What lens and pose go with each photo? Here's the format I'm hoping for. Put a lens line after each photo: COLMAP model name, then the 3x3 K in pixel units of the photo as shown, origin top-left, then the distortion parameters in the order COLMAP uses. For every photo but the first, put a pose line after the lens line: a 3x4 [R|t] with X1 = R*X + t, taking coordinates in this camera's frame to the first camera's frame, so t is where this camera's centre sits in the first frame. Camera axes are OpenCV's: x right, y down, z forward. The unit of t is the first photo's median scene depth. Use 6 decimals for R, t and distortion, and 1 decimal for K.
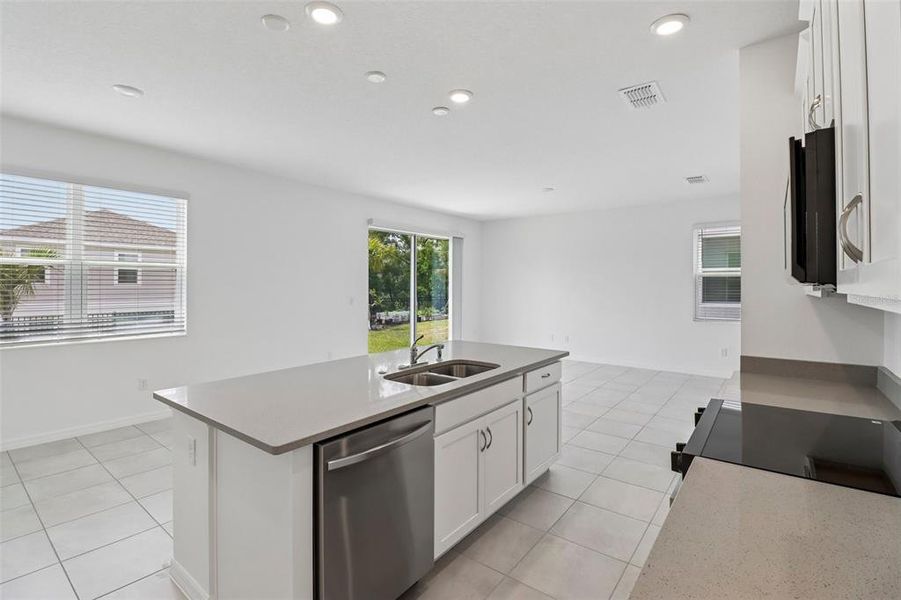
lens RADIAL K [[428.4, 0, 448.1], [0, 428.4, 280.8], [0, 0, 1]] dist [-0.016253, -0.001183]
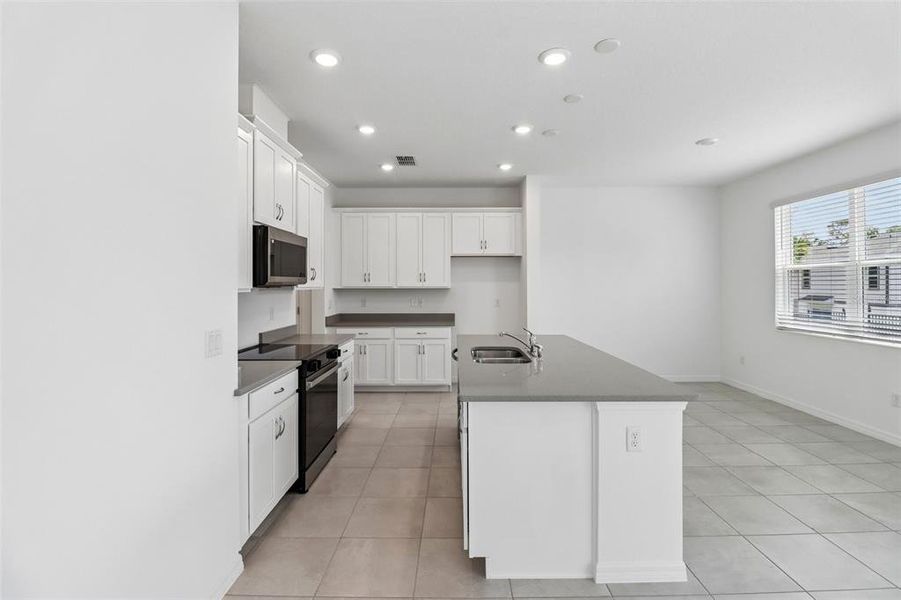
lens RADIAL K [[428.4, 0, 448.1], [0, 428.4, 280.8], [0, 0, 1]] dist [-0.016253, -0.001183]
pose [[-0.803467, -0.004283, -0.595334, 0.883981], [0.004877, 0.999893, -0.013776, 0.016250], [0.595329, -0.013972, -0.803361, 1.986737]]
